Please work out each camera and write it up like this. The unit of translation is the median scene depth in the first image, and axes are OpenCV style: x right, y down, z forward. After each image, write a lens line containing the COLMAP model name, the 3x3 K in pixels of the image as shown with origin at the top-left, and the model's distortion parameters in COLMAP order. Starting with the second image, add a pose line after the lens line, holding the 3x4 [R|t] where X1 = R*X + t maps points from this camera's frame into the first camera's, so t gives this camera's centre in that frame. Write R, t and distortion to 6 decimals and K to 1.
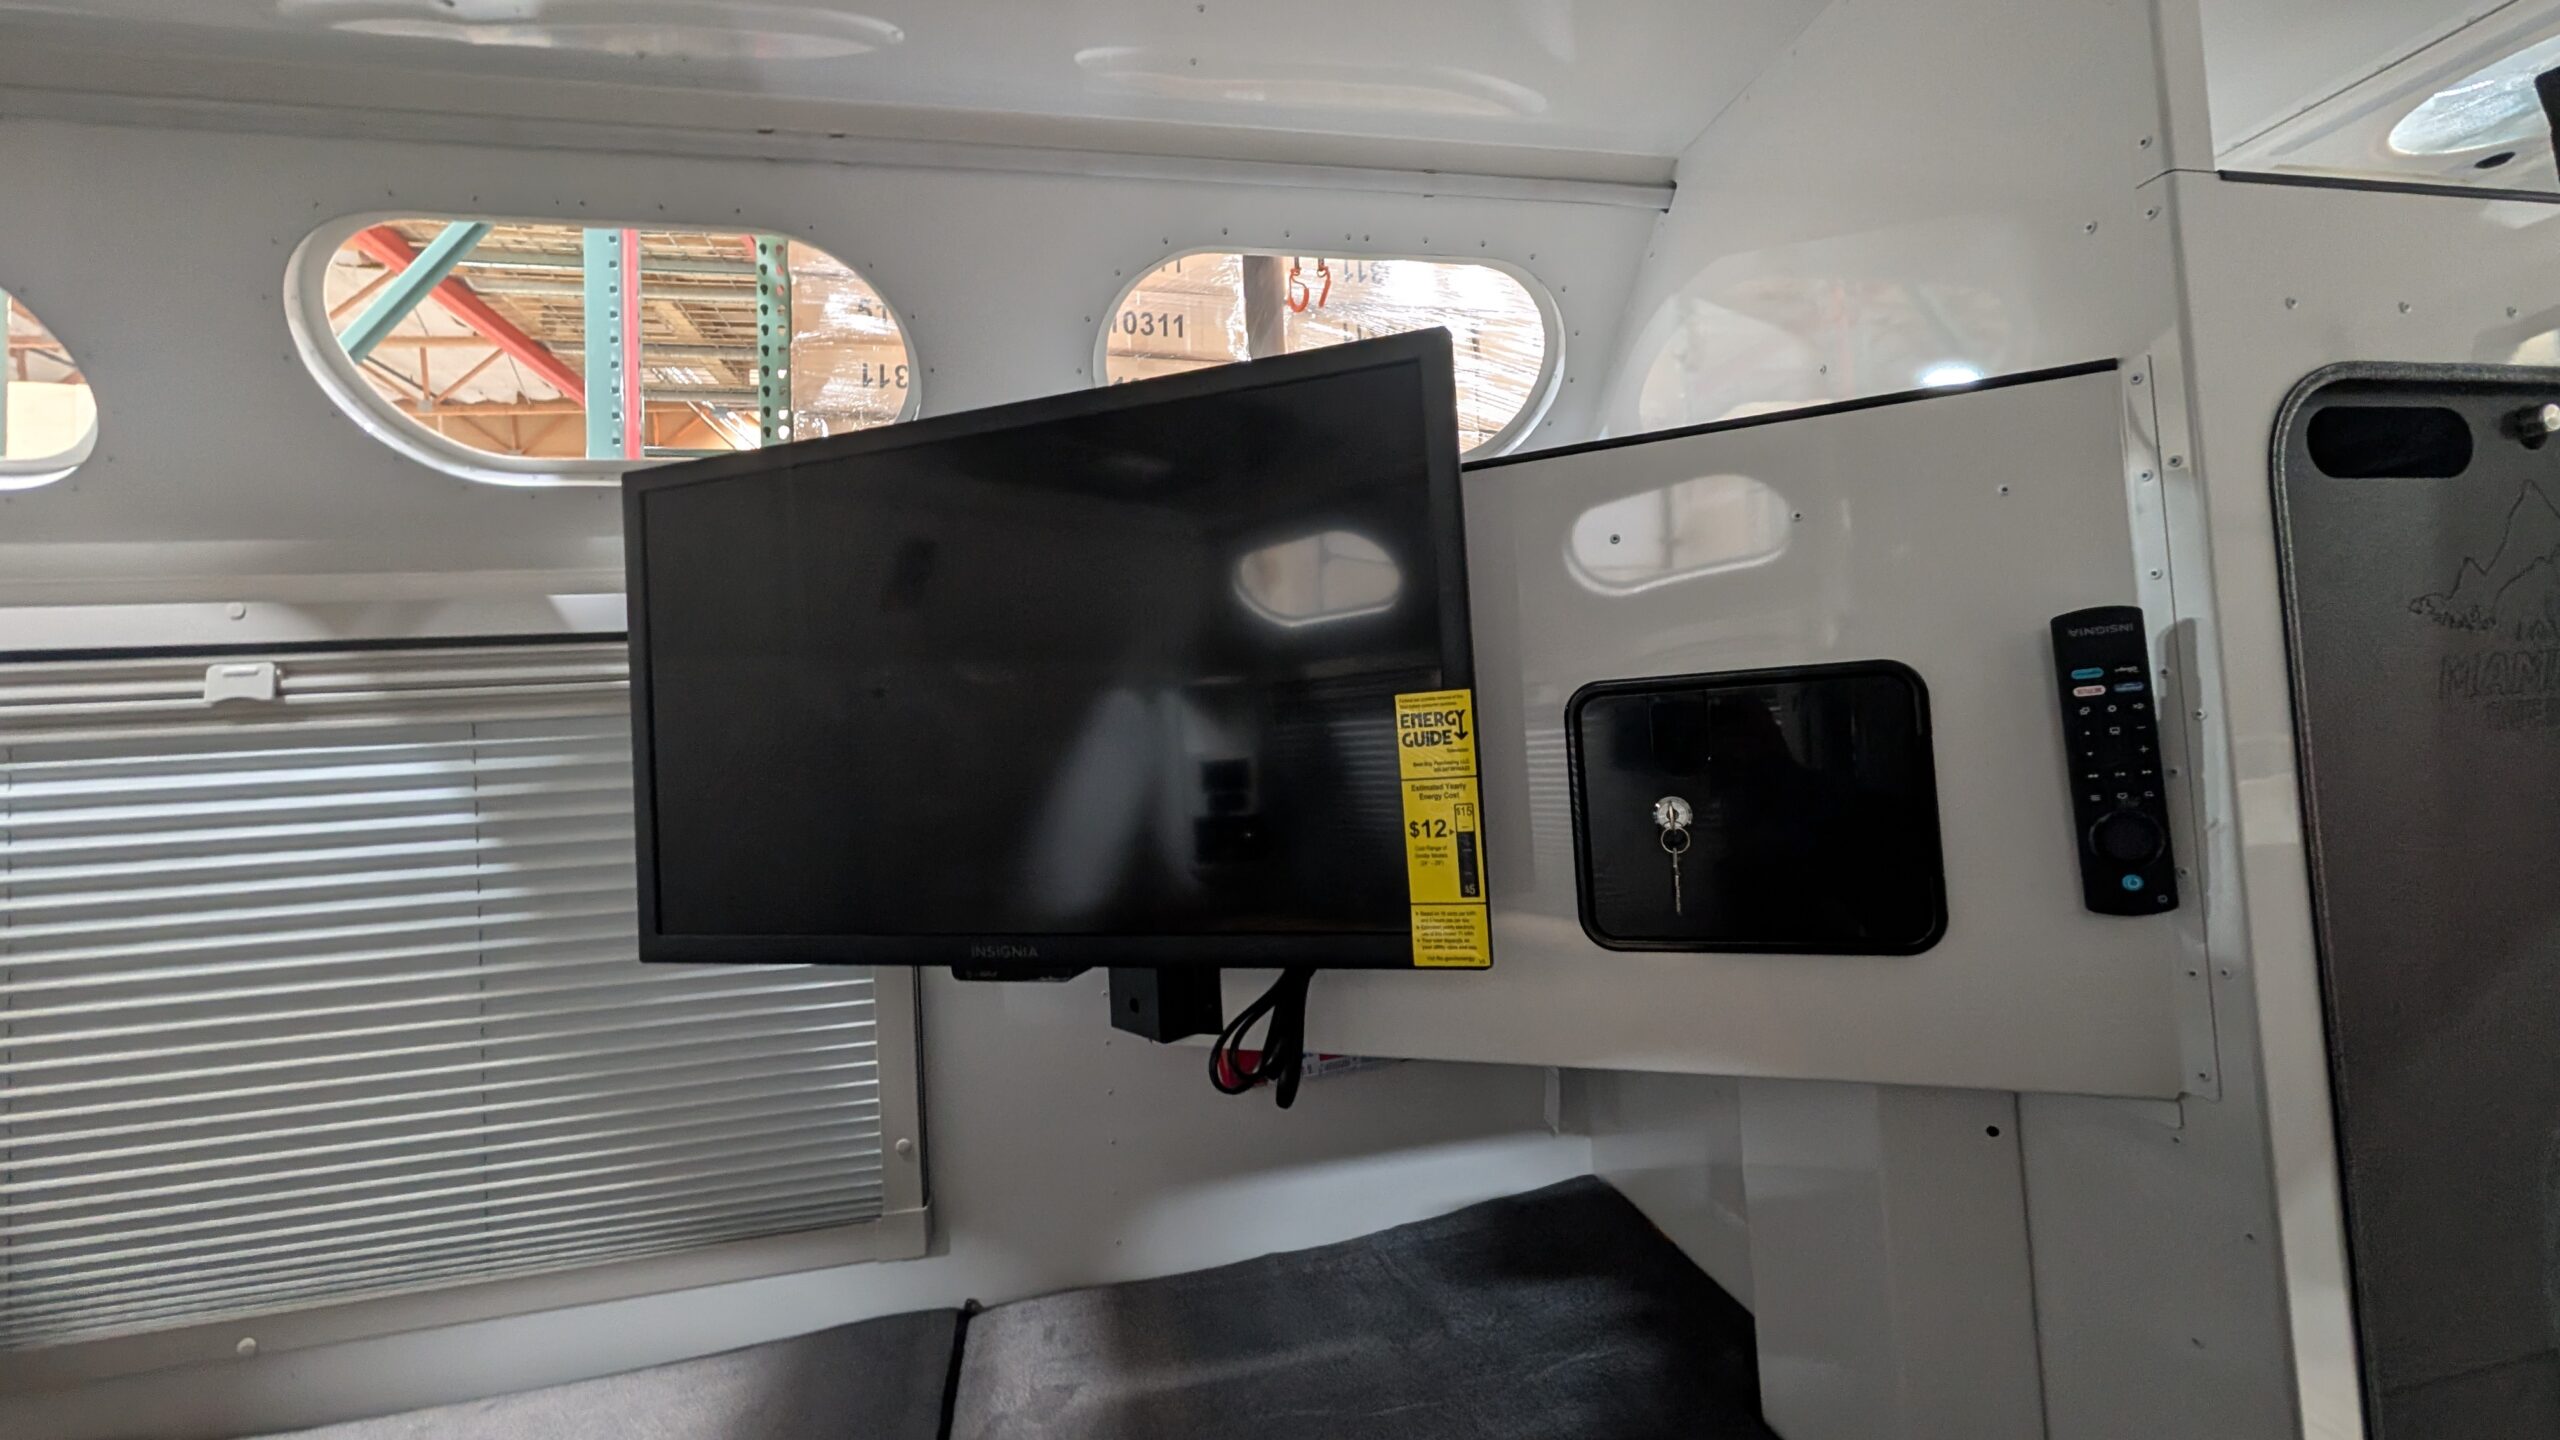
lens RADIAL K [[963.6, 0, 1276.6], [0, 963.6, 719.4], [0, 0, 1]] dist [0.009947, 0.000004]
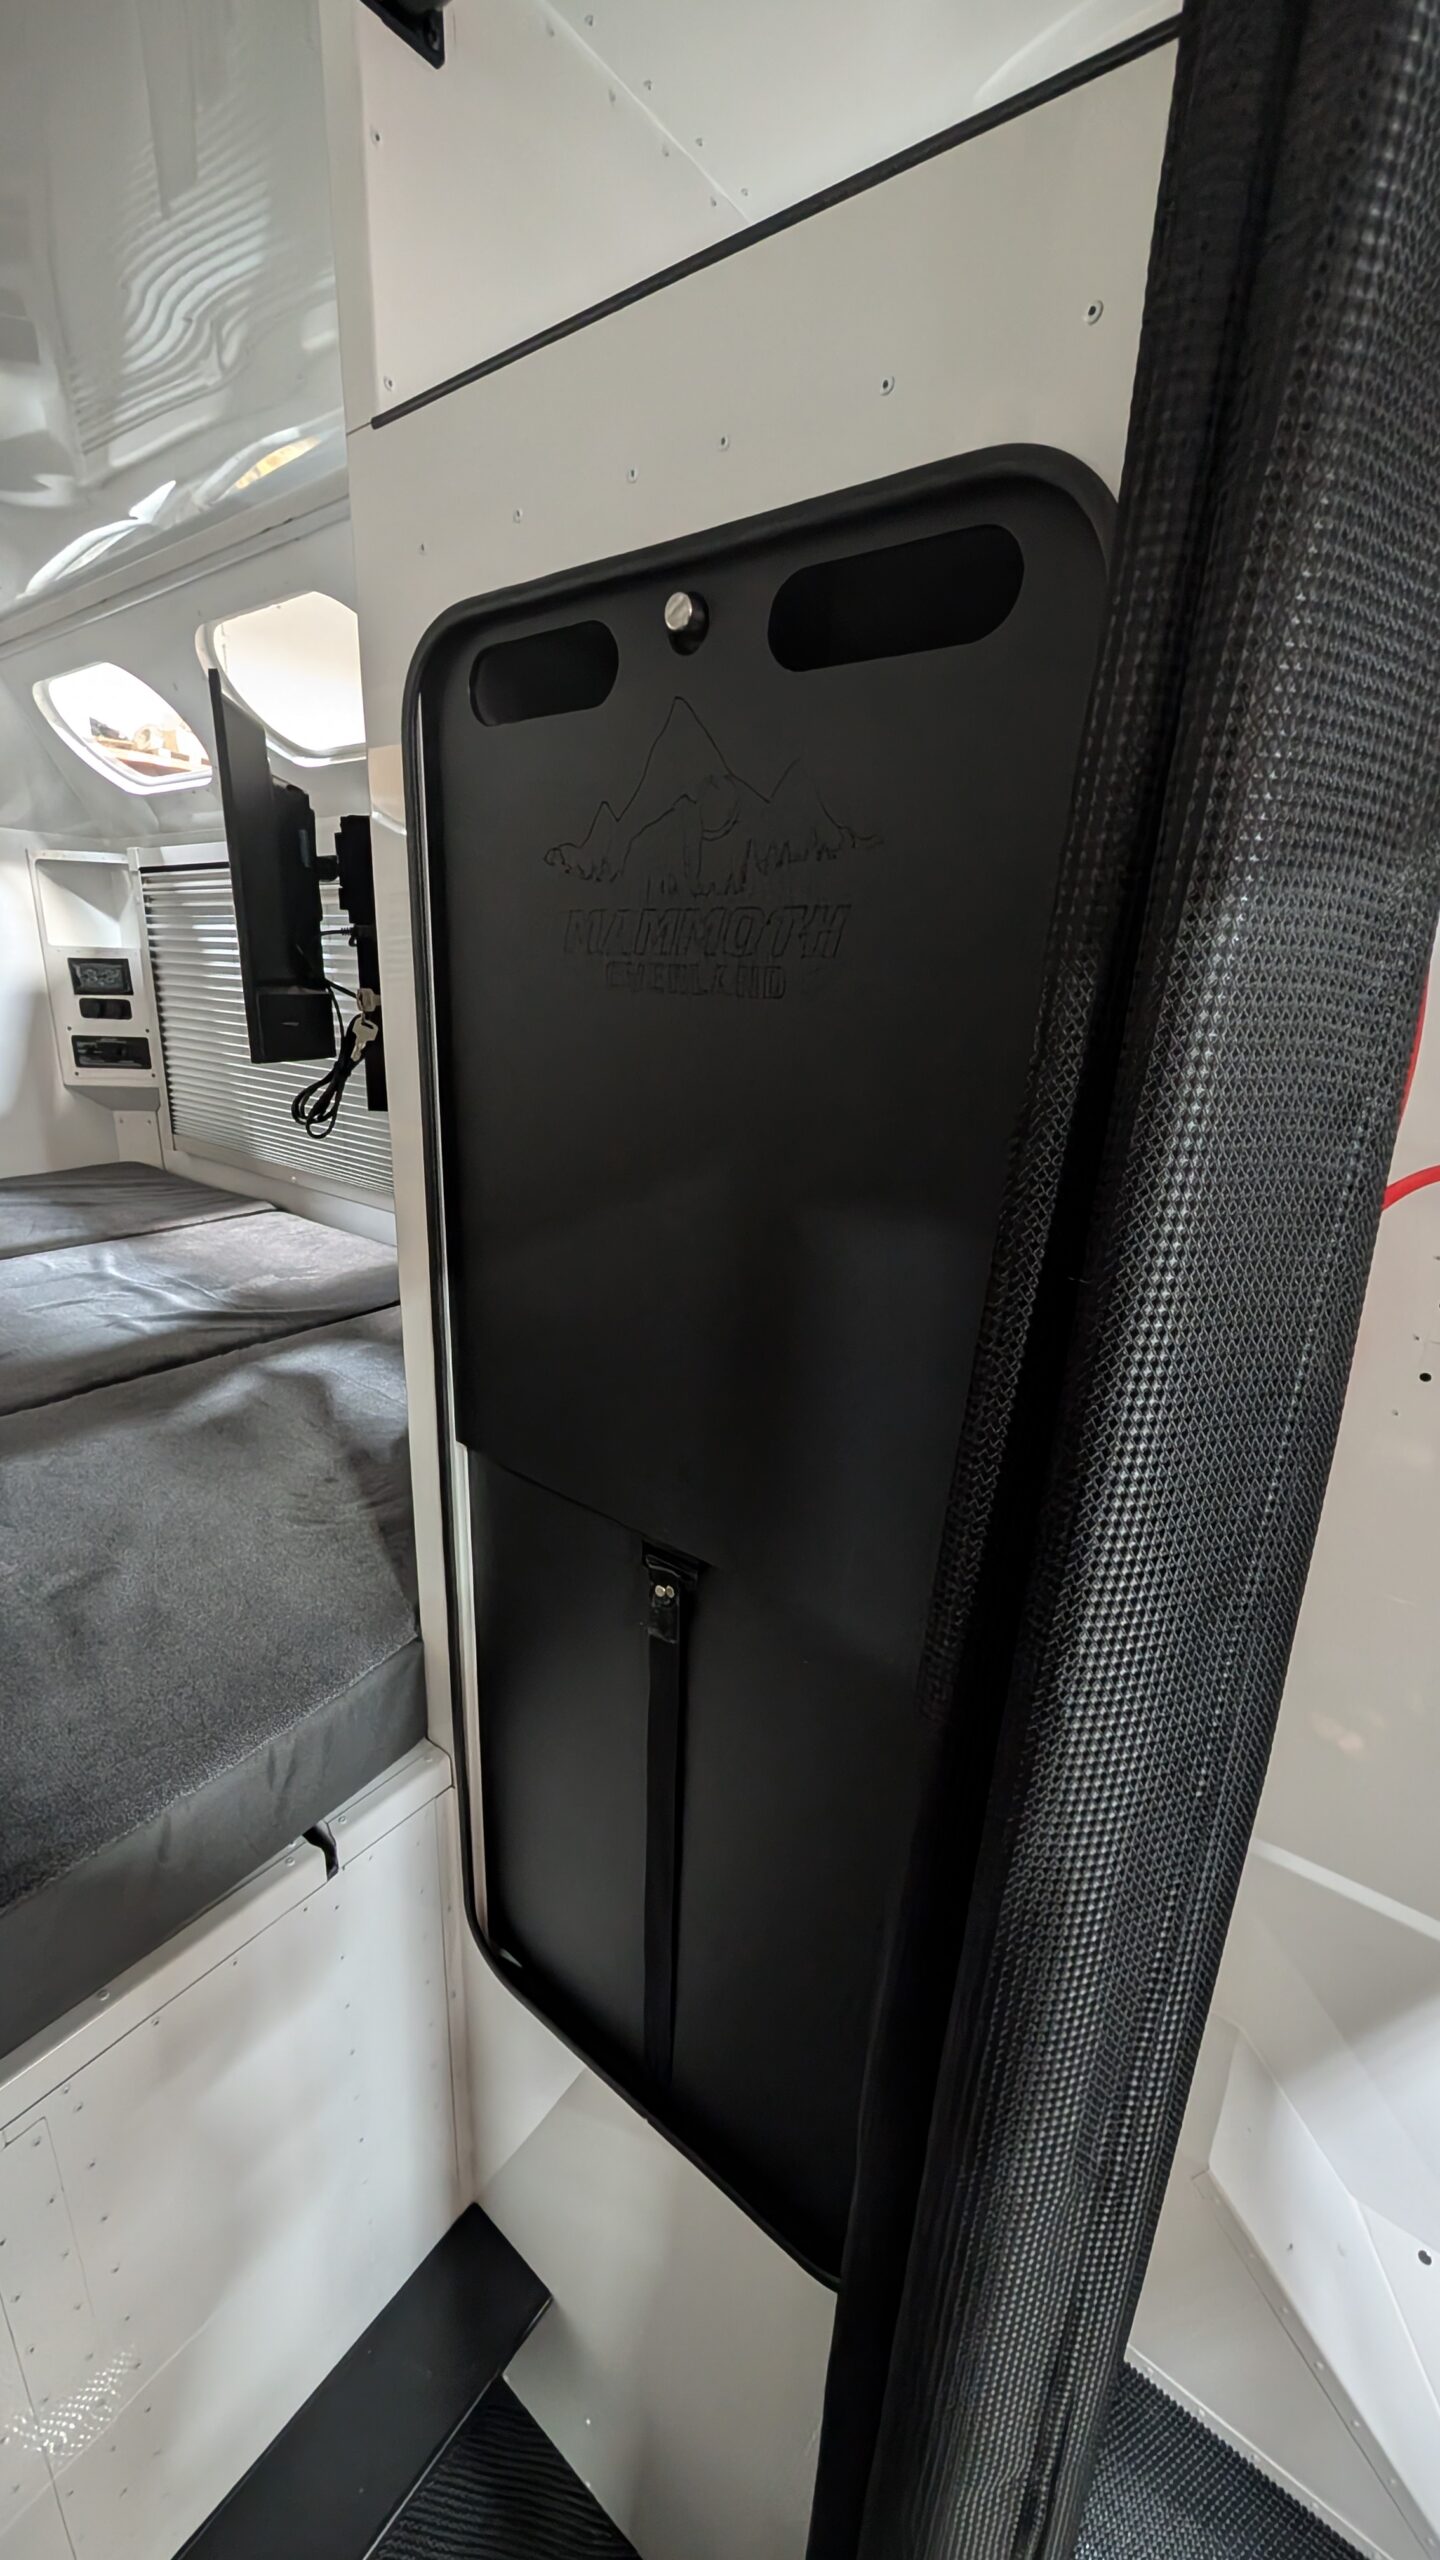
lens RADIAL K [[963.6, 0, 712.6], [0, 963.6, 1272.1], [0, 0, 1]] dist [0.009947, 0.000004]
pose [[0.649478, 0.301768, -0.697936, 1.714064], [-0.045756, 0.931724, 0.360272, -0.067776], [0.759003, -0.202054, 0.618942, 0.329115]]
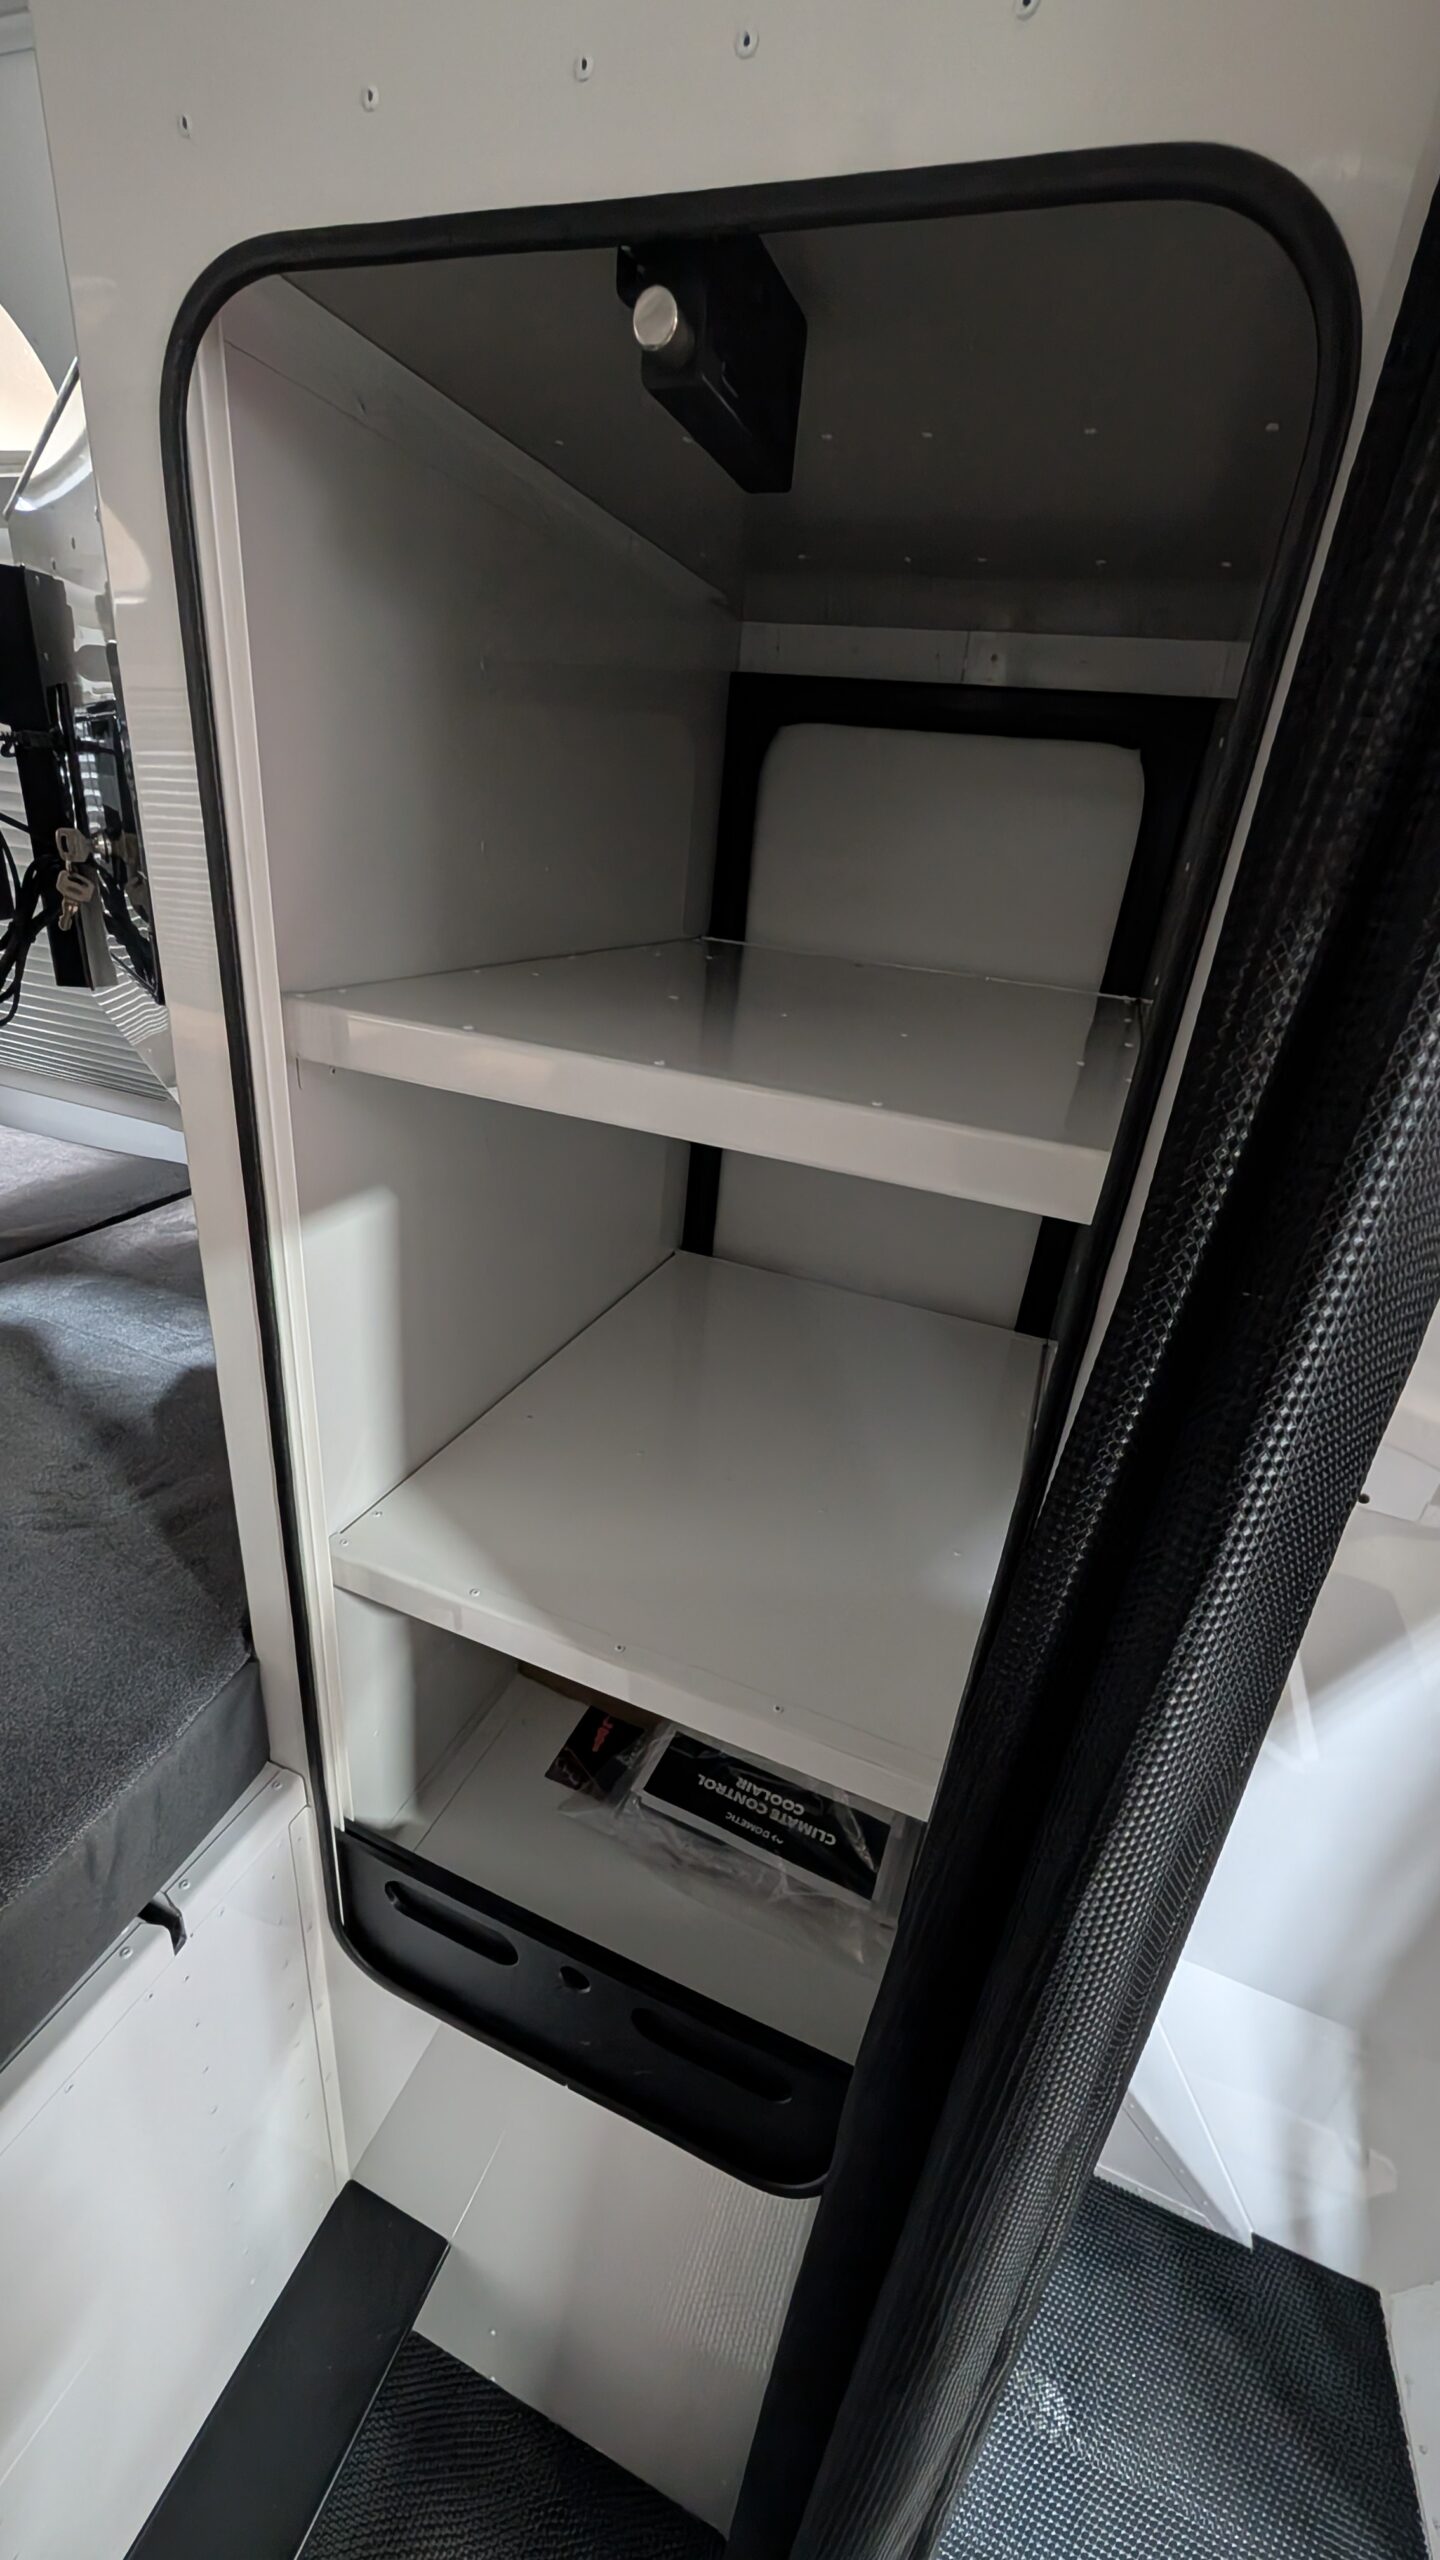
lens RADIAL K [[963.6, 0, 718.5], [0, 963.6, 1272.1], [0, 0, 1]] dist [0.009947, 0.000004]
pose [[0.827599, 0.347699, -0.440665, 1.527014], [-0.121177, 0.877208, 0.464567, -0.081461], [0.548084, -0.331076, 0.768109, 0.325202]]
